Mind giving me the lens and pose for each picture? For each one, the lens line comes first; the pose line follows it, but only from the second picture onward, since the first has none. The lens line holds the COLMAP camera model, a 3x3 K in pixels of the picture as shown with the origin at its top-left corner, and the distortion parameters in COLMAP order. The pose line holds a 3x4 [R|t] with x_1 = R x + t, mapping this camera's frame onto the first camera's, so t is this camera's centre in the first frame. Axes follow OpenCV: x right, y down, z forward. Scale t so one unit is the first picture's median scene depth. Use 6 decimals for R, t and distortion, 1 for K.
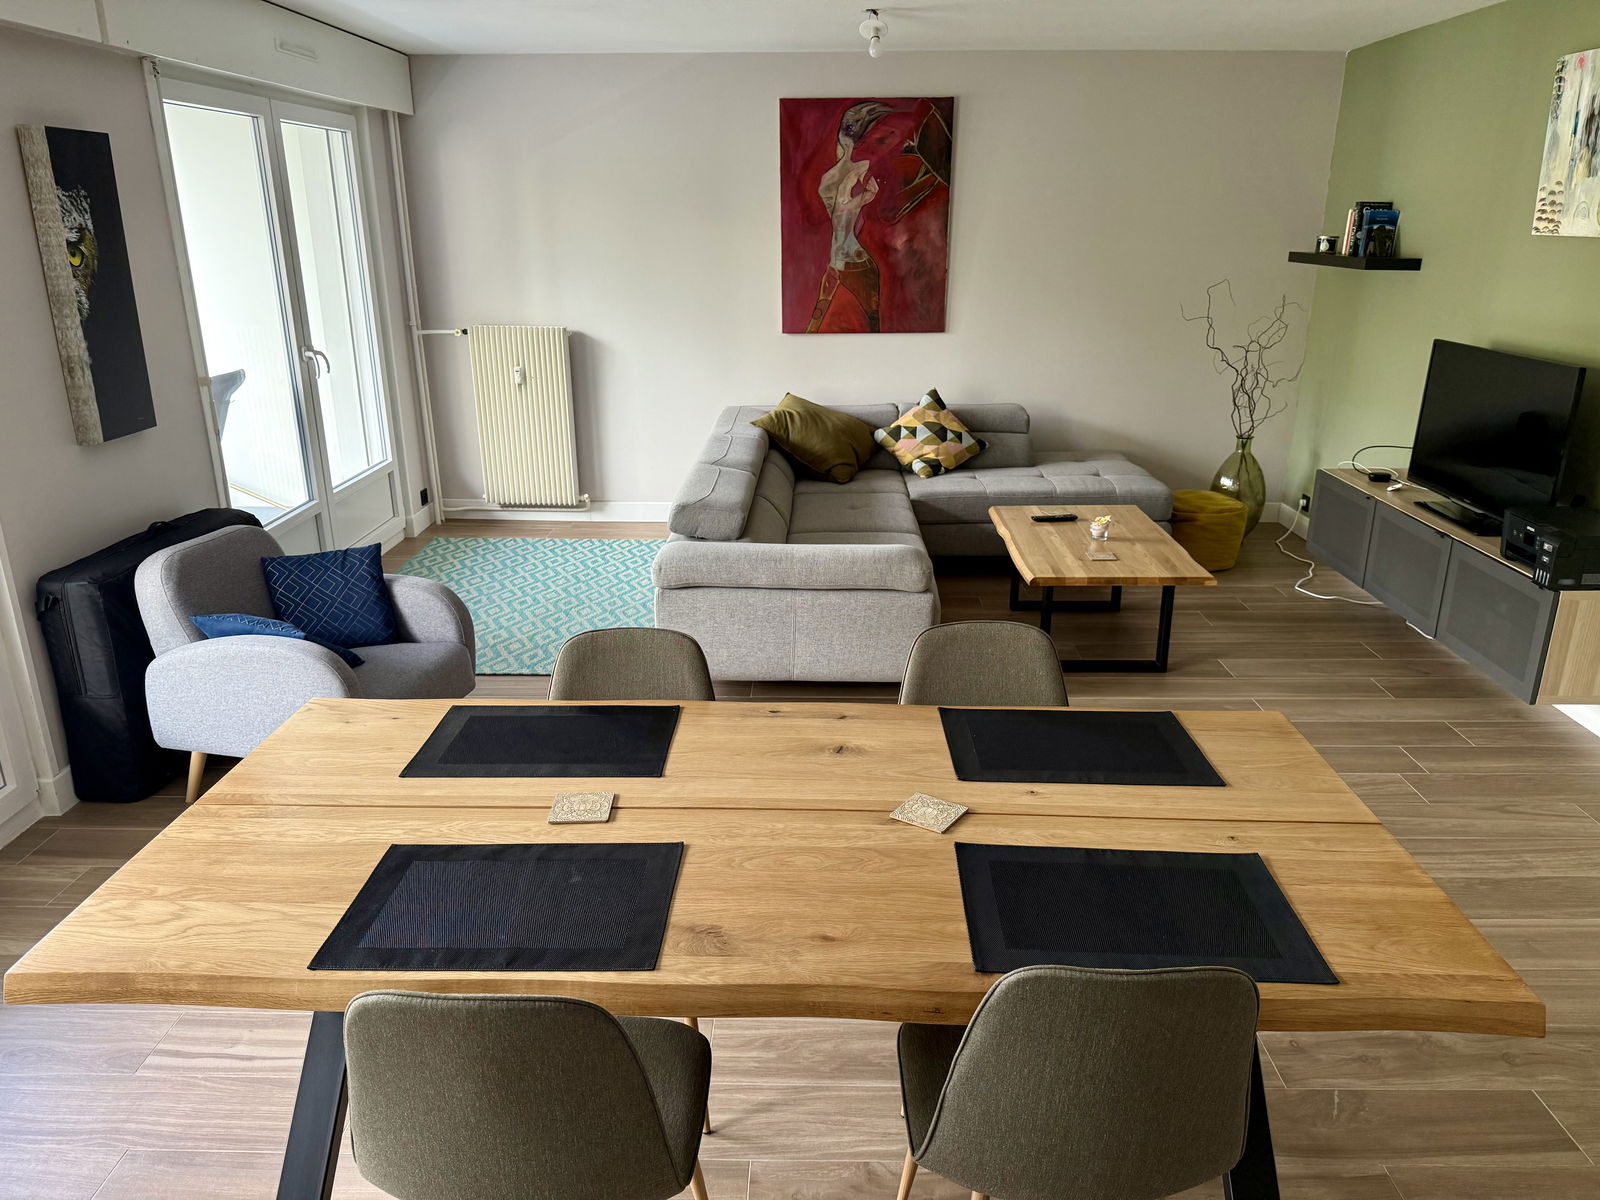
lens RADIAL K [[1136.8, 0, 816.8], [0, 1136.8, 615.8], [0, 0, 1]] dist [0.050547, -0.062258]
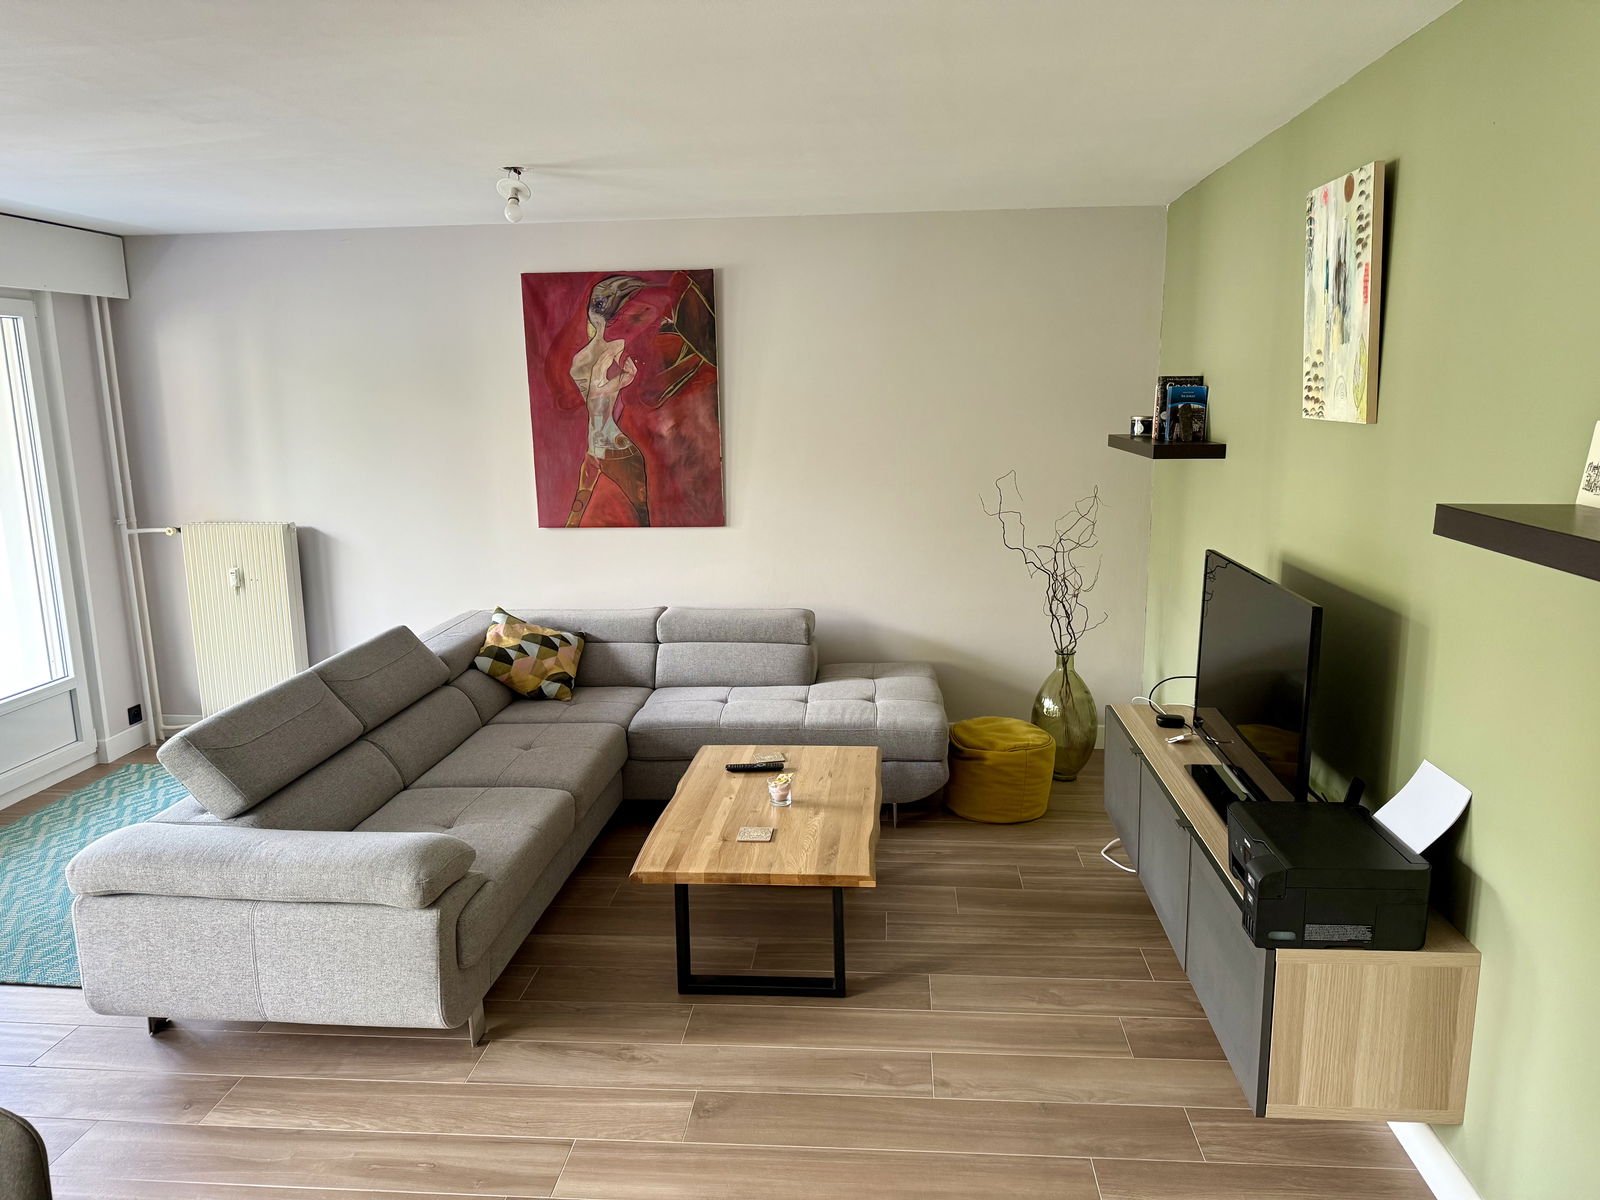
lens RADIAL K [[1136.8, 0, 800.7], [0, 1136.8, 600.7], [0, 0, 1]] dist [0.050547, -0.062258]
pose [[0.997604, -0.001670, -0.069168, 0.299900], [-0.008907, 0.988289, -0.152334, -0.082080], [0.068612, 0.152585, 0.985906, 0.216462]]
